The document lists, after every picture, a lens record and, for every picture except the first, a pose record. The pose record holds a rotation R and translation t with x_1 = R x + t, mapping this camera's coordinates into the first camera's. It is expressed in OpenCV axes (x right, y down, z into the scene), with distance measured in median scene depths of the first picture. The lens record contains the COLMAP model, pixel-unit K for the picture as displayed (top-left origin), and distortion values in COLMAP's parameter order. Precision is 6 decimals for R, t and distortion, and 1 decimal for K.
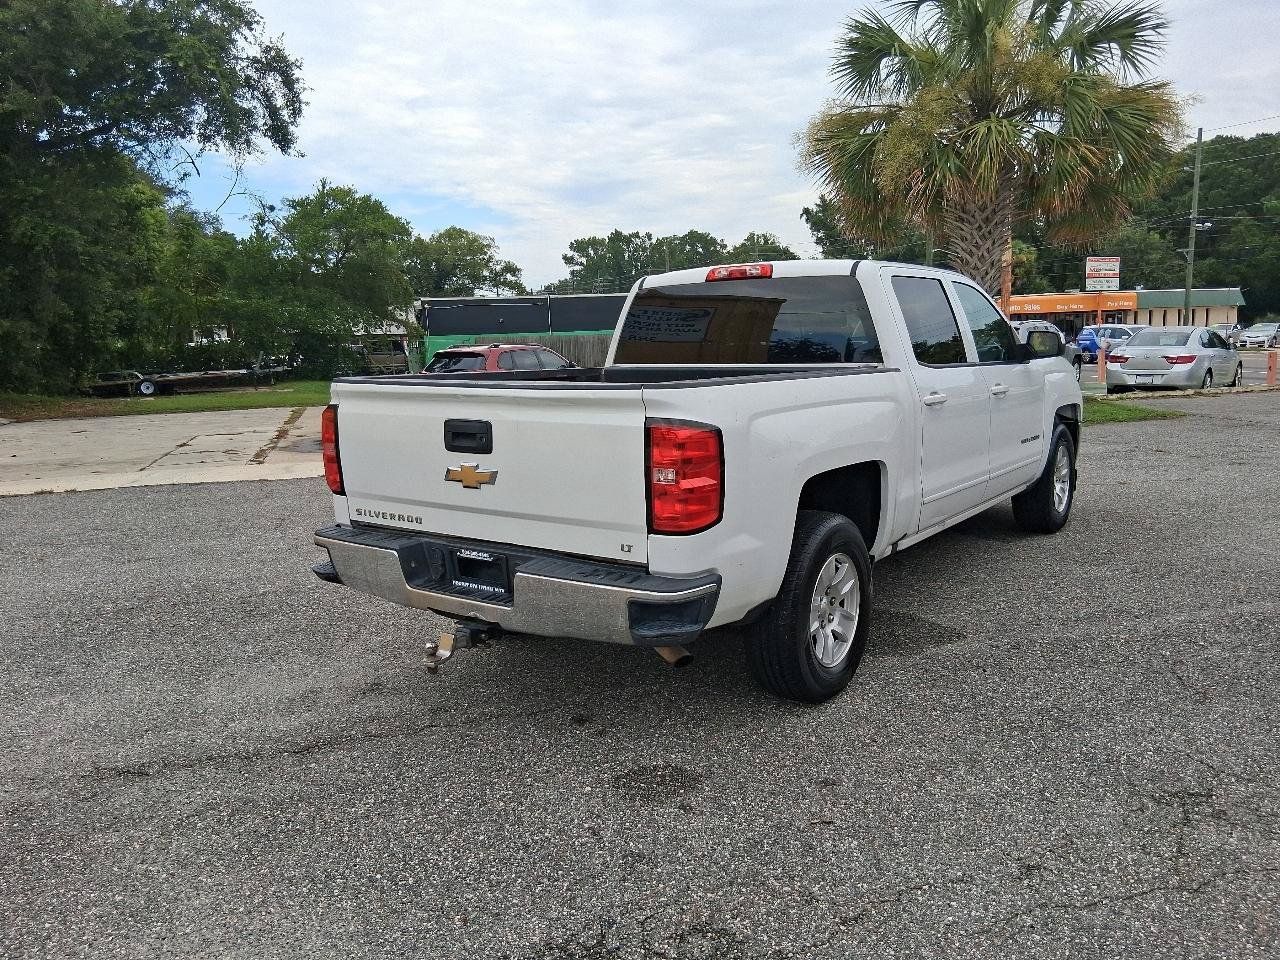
lens RADIAL K [[963.7, 0, 640.0], [0, 963.7, 480.0], [0, 0, 1]] dist [0.140837, -0.261717]
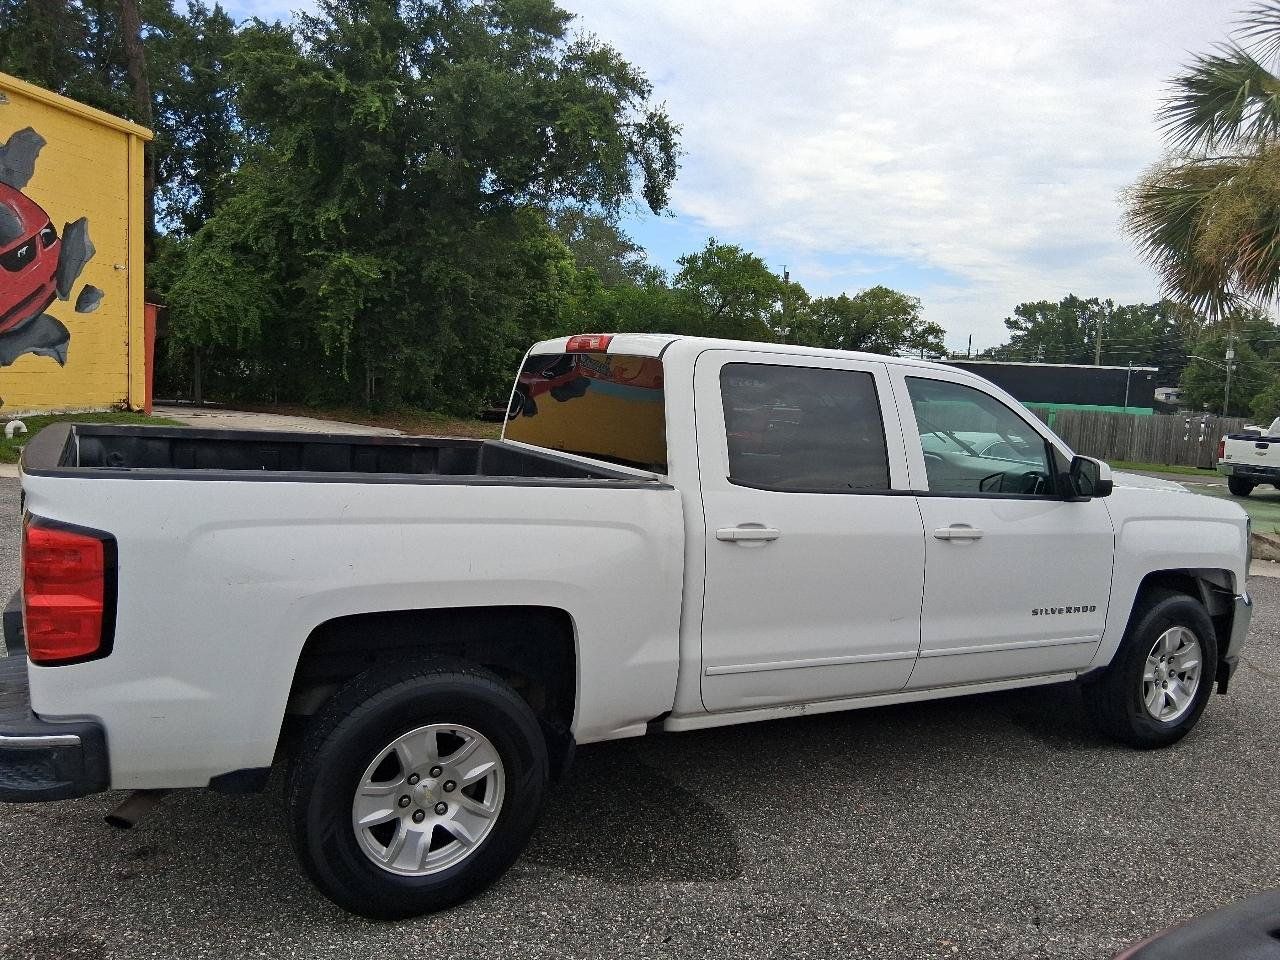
lens RADIAL K [[968.2, 0, 640.0], [0, 968.2, 480.0], [0, 0, 1]] dist [0.048212, -0.056597]
pose [[0.903147, 0.121646, -0.411737, 0.106364], [-0.144599, 0.989176, -0.024932, -0.019091], [0.404247, 0.082054, 0.910962, 0.062889]]
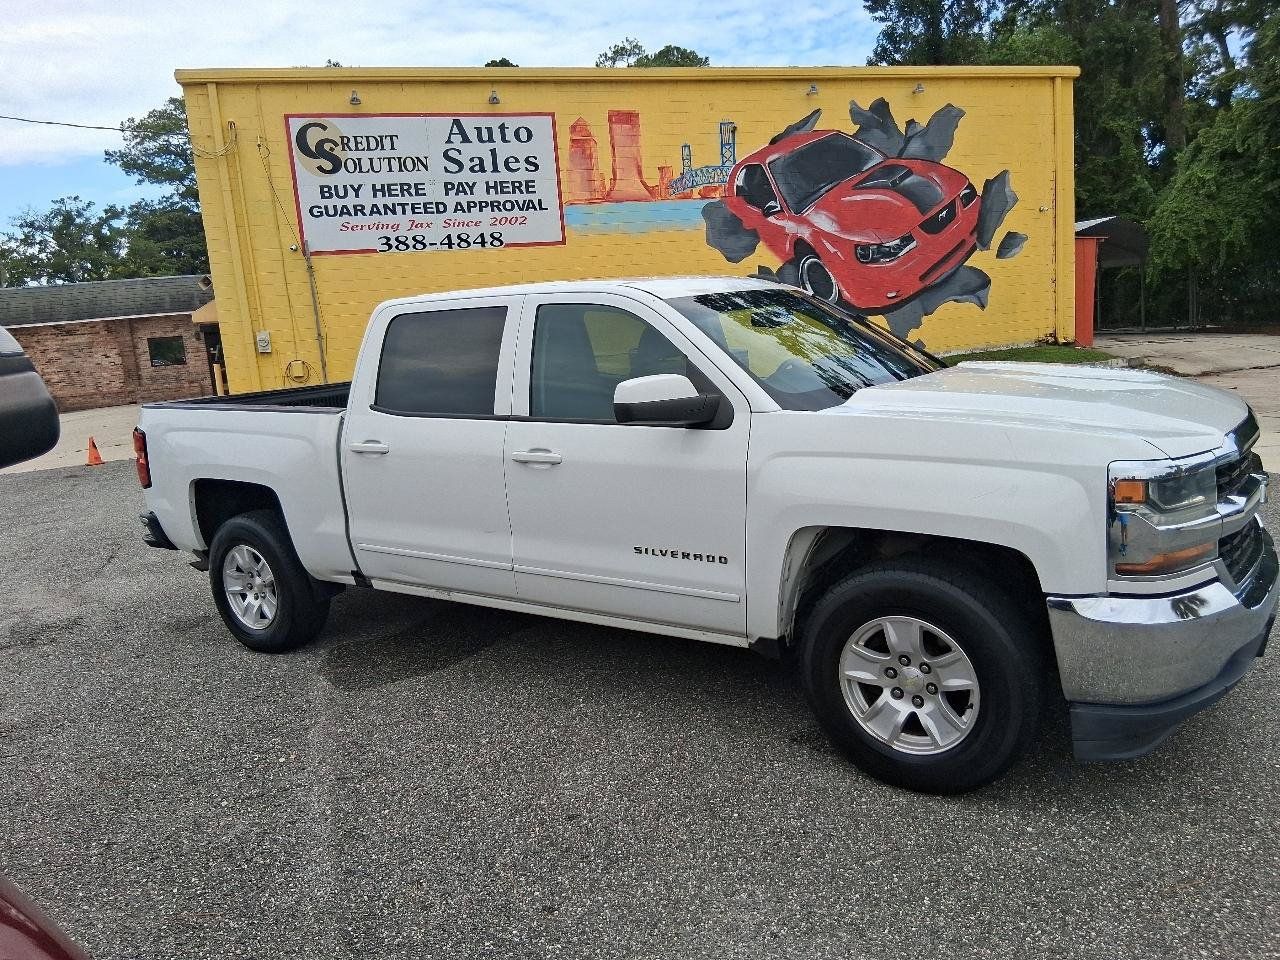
lens RADIAL K [[967.6, 0, 640.0], [0, 967.6, 480.0], [0, 0, 1]] dist [0.096620, -0.155115]
pose [[0.046591, 0.189241, -0.980825, 0.256526], [-0.084371, 0.979128, 0.184906, -0.051246], [0.995345, 0.074138, 0.061585, 0.245156]]
